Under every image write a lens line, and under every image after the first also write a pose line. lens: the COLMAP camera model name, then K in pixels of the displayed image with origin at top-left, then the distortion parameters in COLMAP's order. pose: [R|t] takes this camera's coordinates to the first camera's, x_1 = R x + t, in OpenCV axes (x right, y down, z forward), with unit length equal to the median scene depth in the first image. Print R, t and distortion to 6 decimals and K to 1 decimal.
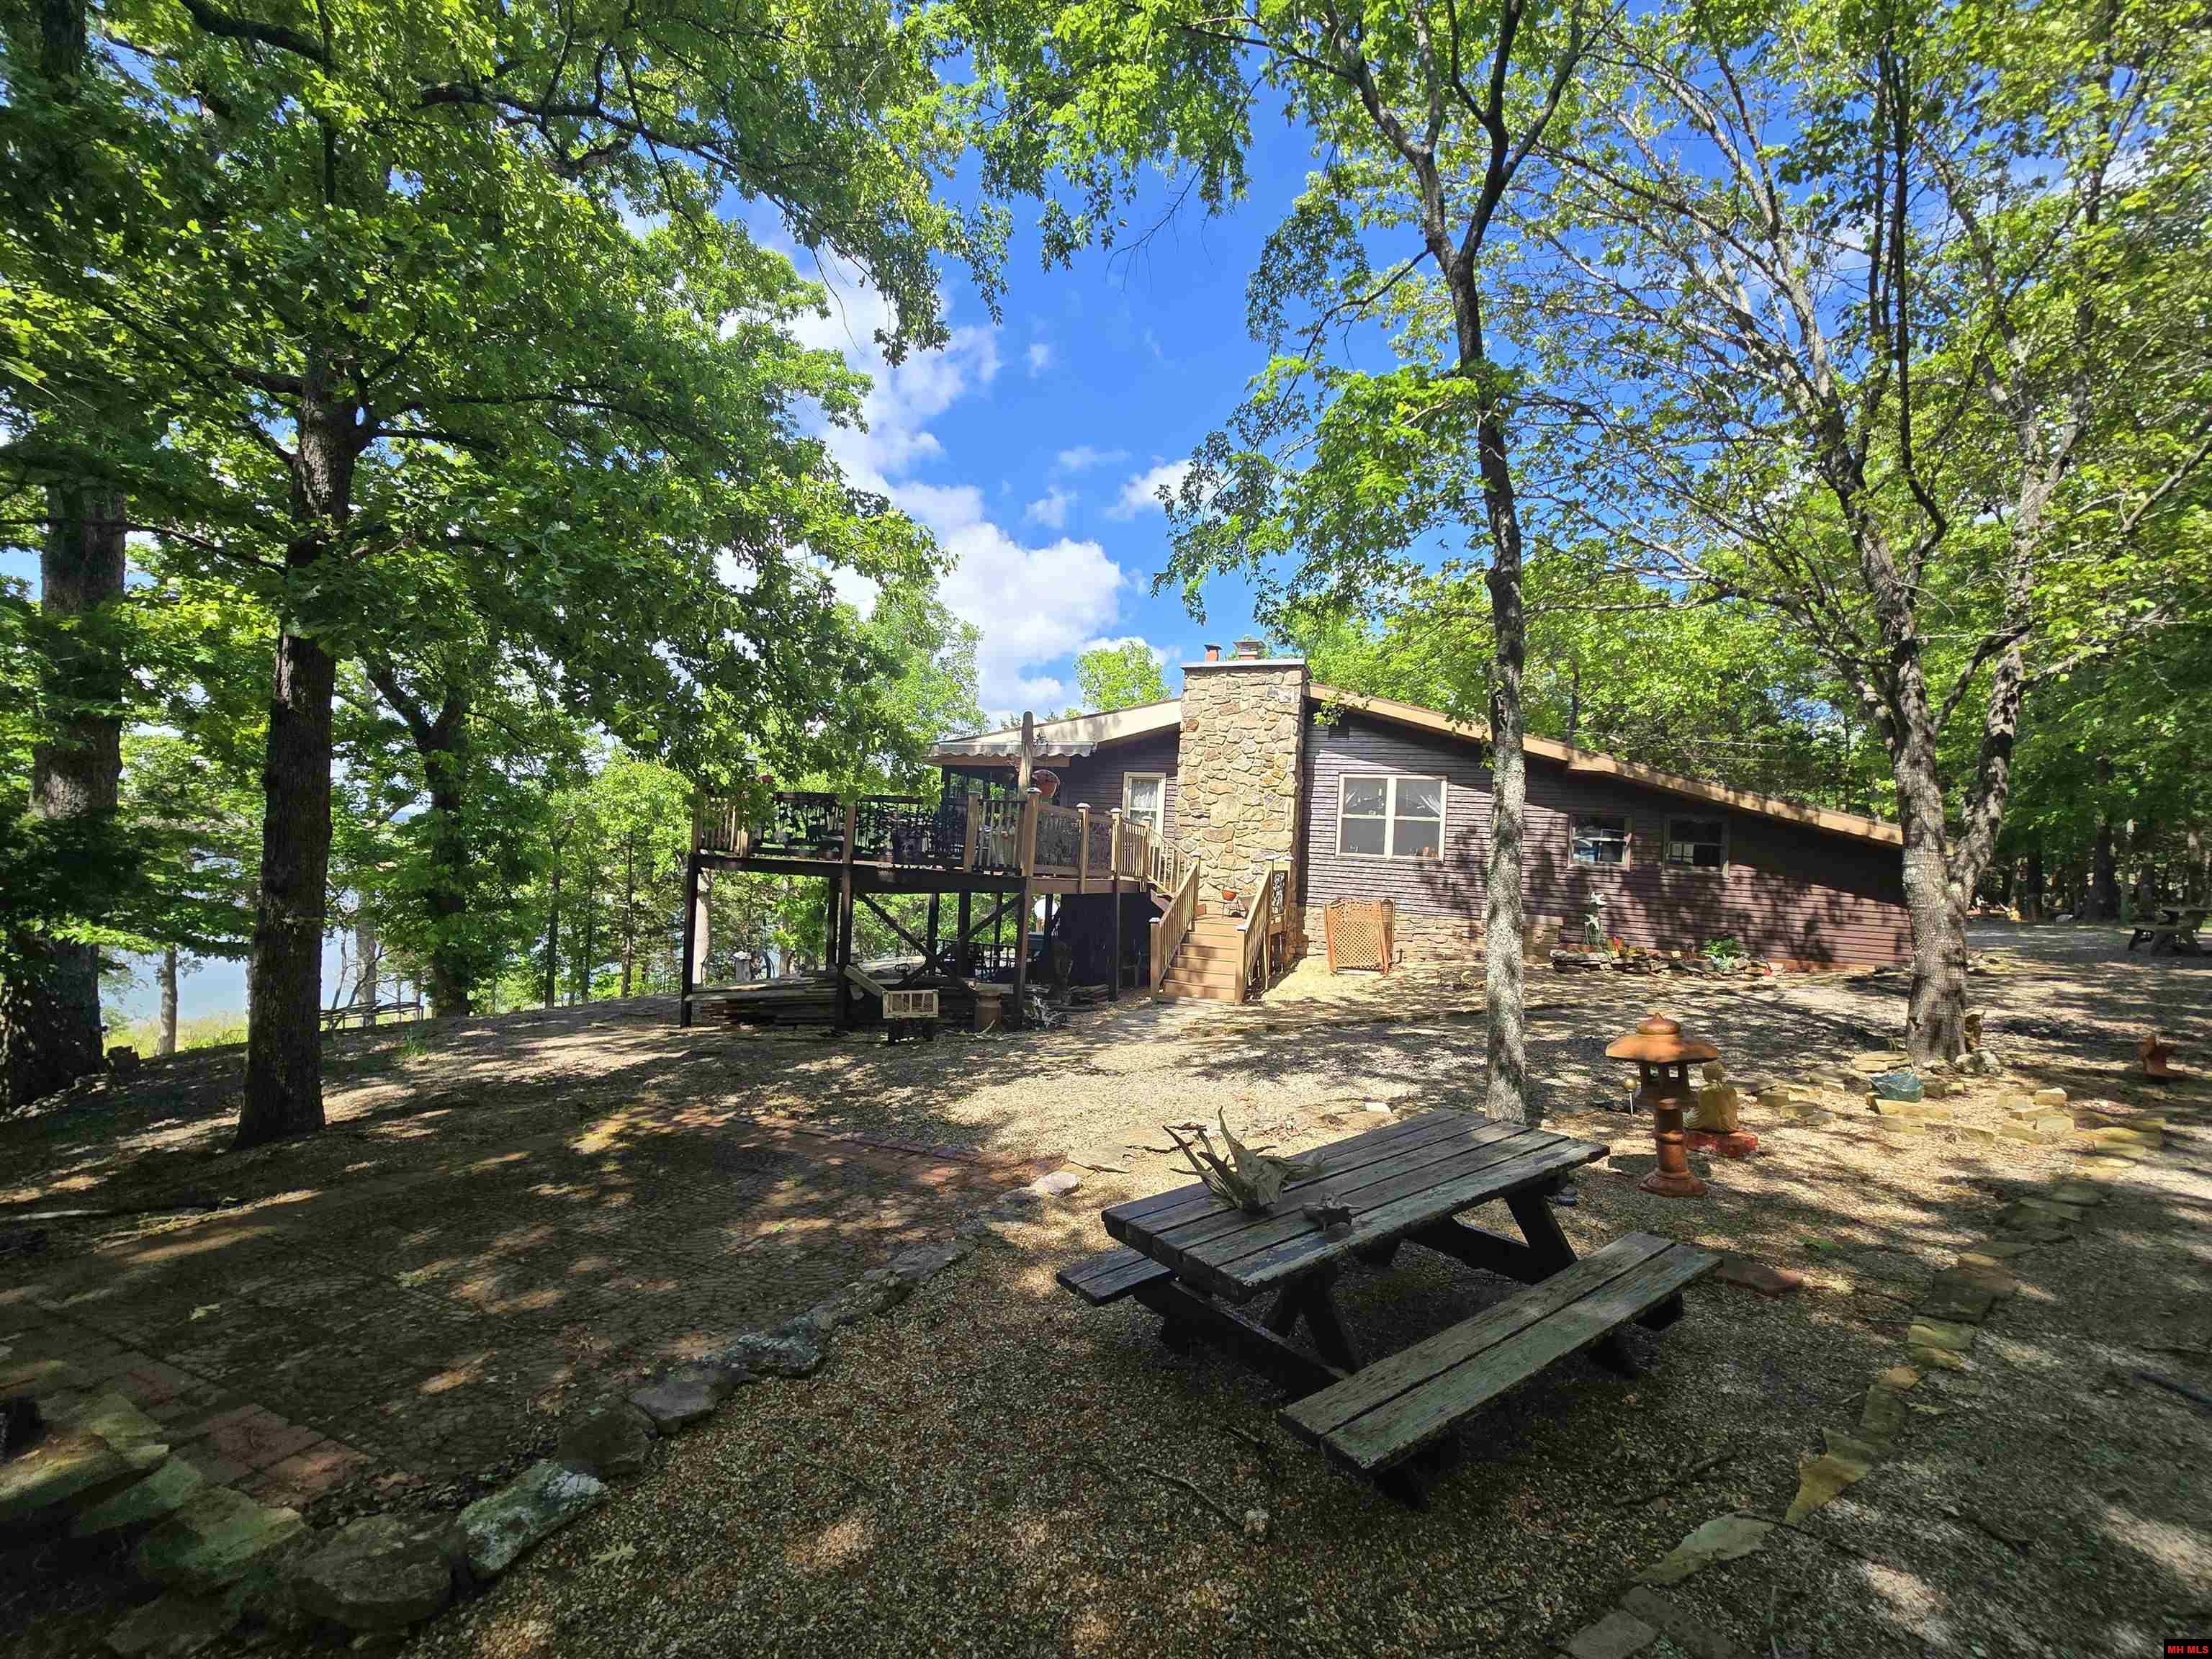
lens RADIAL K [[901.0, 0, 1102.3], [0, 901.0, 842.7], [0, 0, 1]] dist [-0.011084, 0.003145]
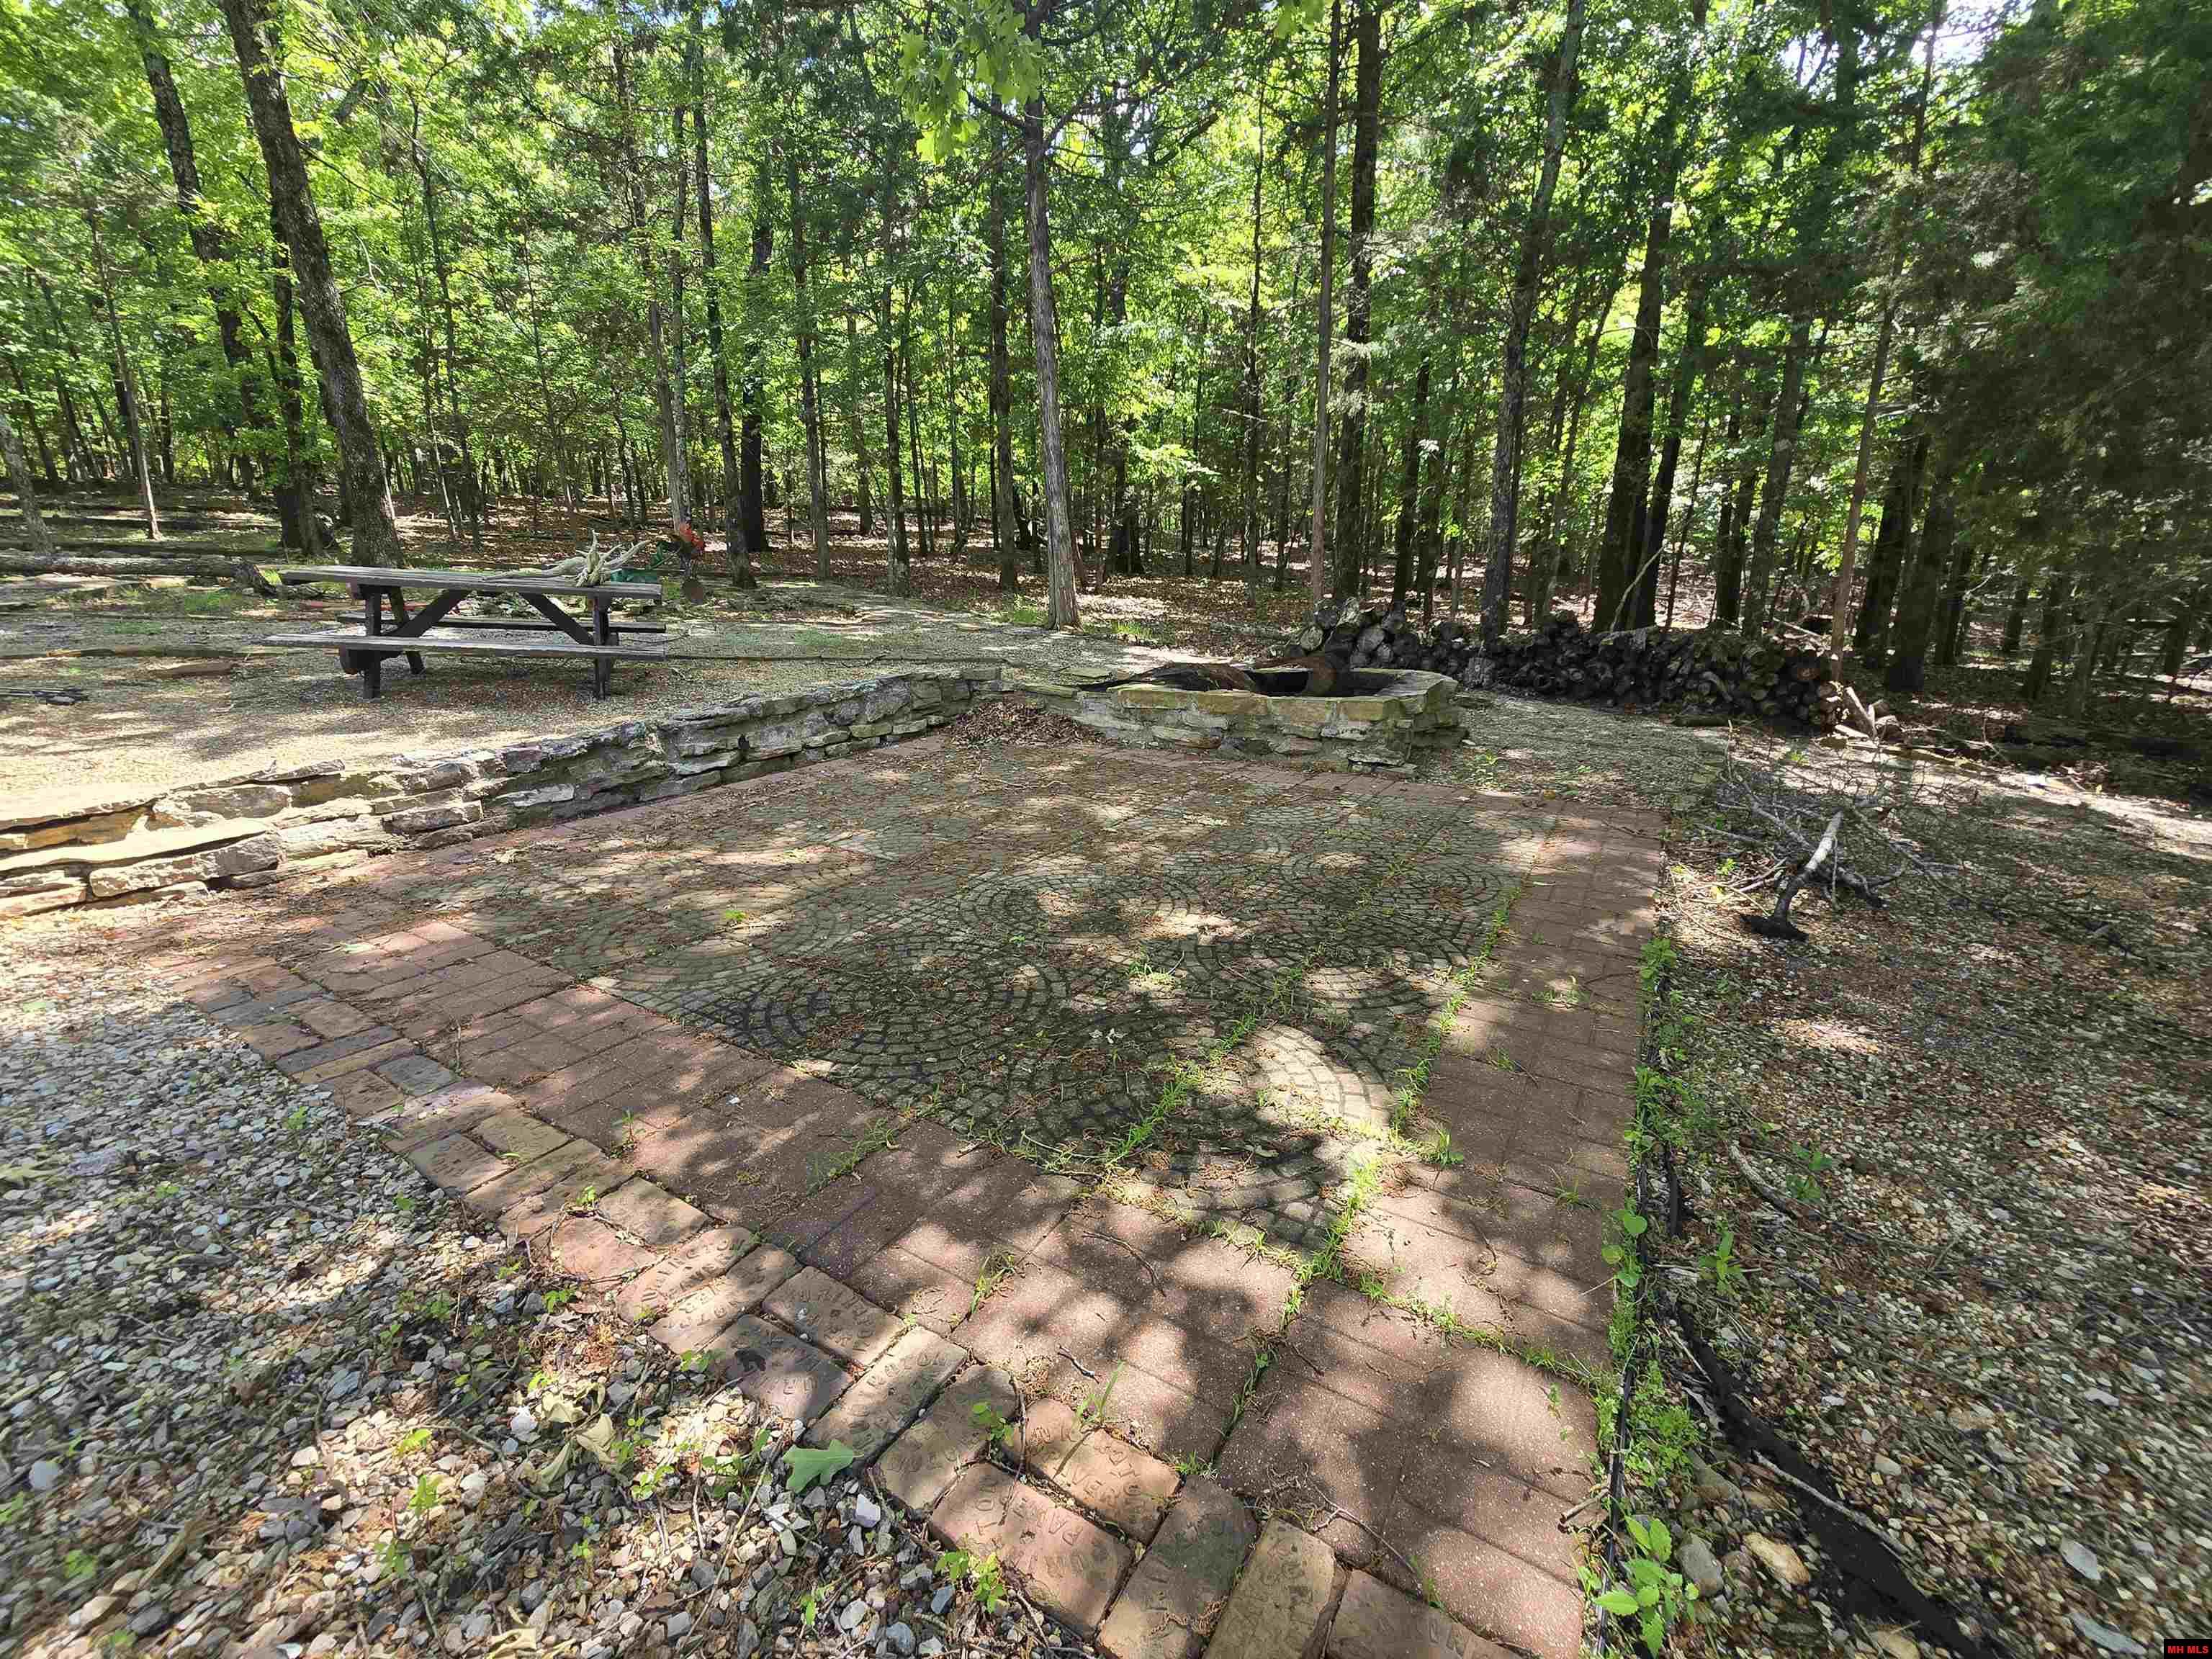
lens RADIAL K [[901.0, 0, 1102.3], [0, 901.0, 842.7], [0, 0, 1]] dist [-0.011084, 0.003145]
pose [[-0.989807, -0.059465, 0.129407, -0.430175], [-0.024106, 0.965500, 0.259284, 0.148202], [-0.140361, 0.253522, -0.957092, 1.027605]]
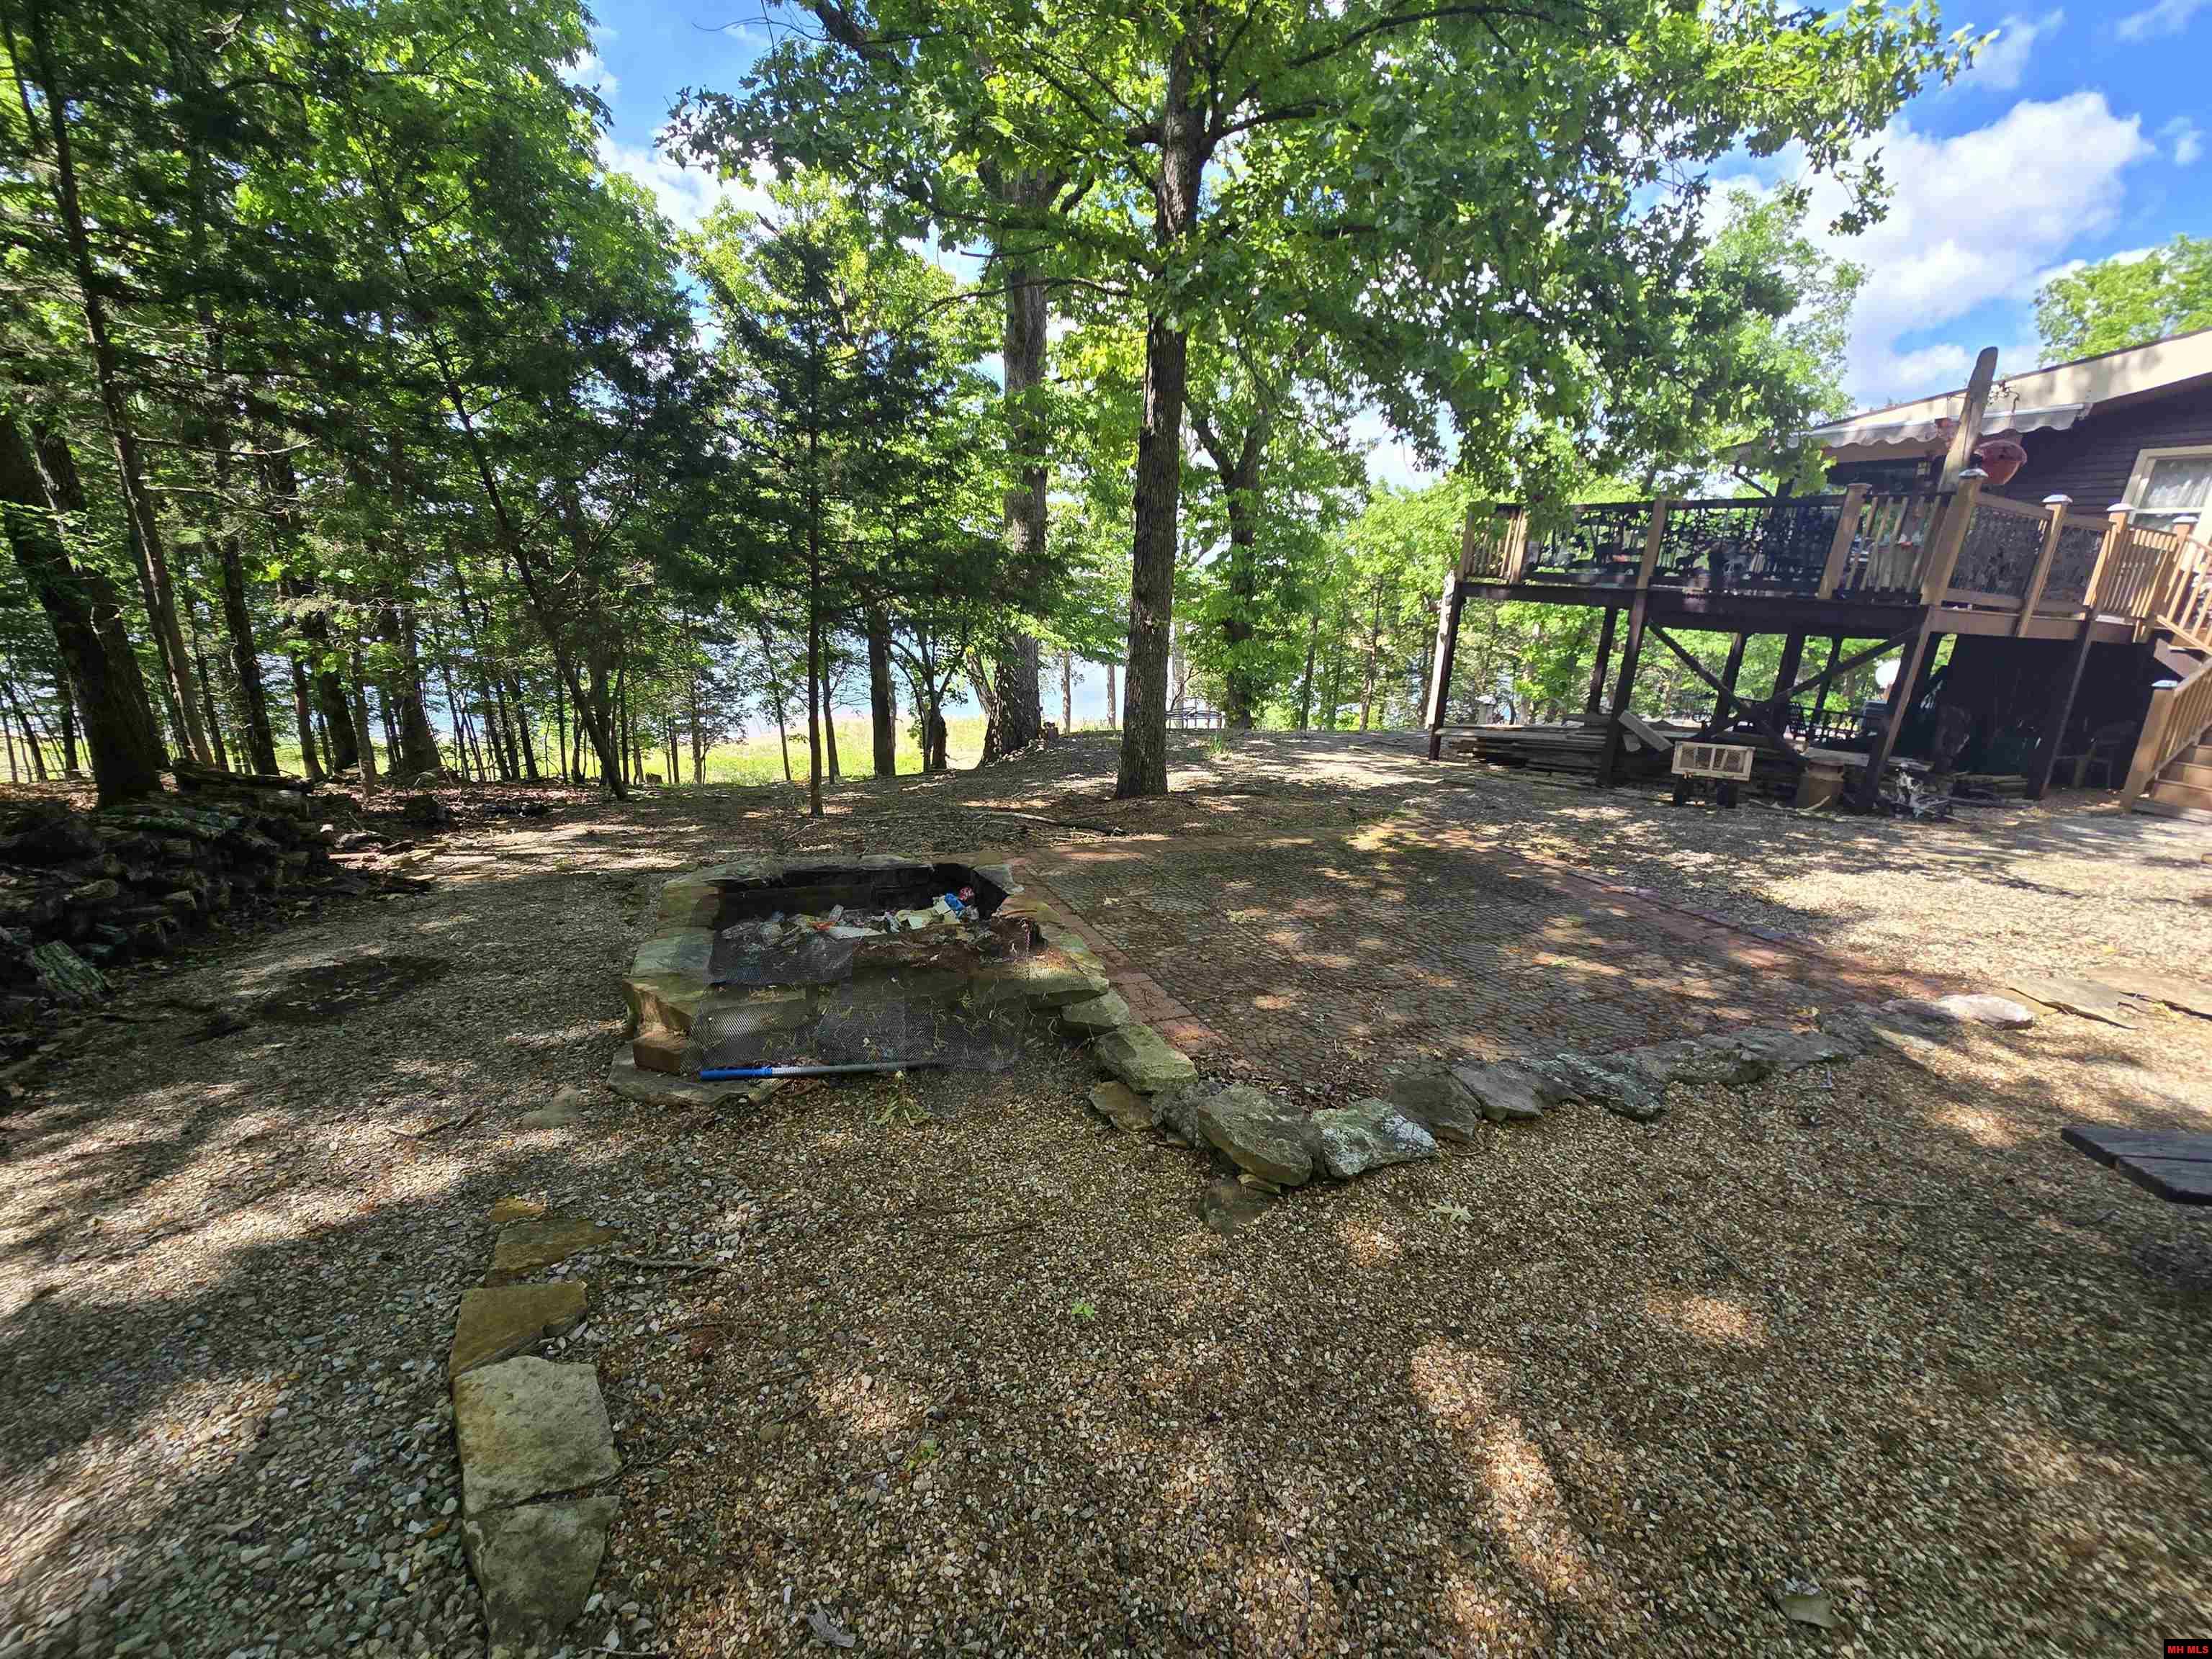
lens RADIAL K [[901.0, 0, 1102.3], [0, 901.0, 842.7], [0, 0, 1]] dist [-0.011084, 0.003145]
pose [[0.721421, 0.185040, -0.667317, -0.066549], [-0.000136, 0.963677, 0.267070, 0.040631], [0.692497, -0.192579, 0.695242, 0.035985]]
